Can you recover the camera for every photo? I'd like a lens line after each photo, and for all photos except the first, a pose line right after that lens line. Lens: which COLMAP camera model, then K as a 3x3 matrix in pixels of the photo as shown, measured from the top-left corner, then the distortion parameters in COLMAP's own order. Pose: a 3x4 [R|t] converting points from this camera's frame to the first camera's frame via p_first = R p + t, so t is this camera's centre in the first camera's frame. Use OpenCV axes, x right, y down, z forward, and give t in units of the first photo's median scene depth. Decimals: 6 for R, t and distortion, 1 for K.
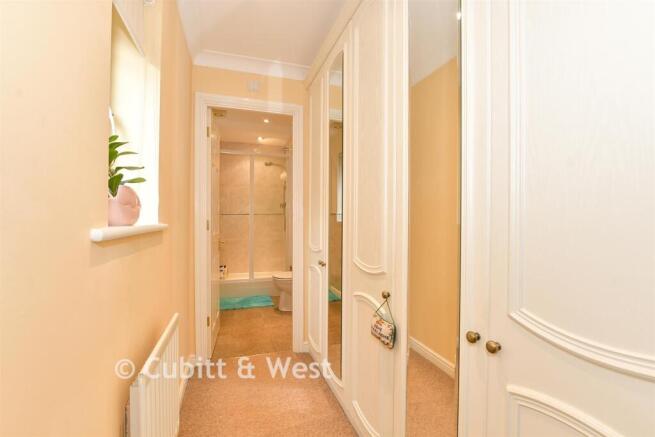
lens RADIAL K [[295.5, 0, 326.5], [0, 295.5, 217.0], [0, 0, 1]] dist [0.002356, 0.000065]
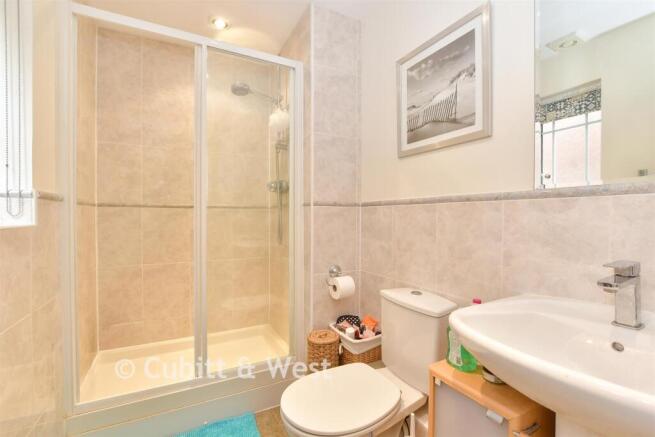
lens RADIAL K [[295.5, 0, 328.3], [0, 295.5, 220.9], [0, 0, 1]] dist [0.002356, 0.000065]
pose [[0.985311, -0.004055, 0.170721, -0.142277], [0.001690, 0.999901, 0.013997, 0.005584], [-0.170761, -0.013503, 0.985220, 0.545731]]
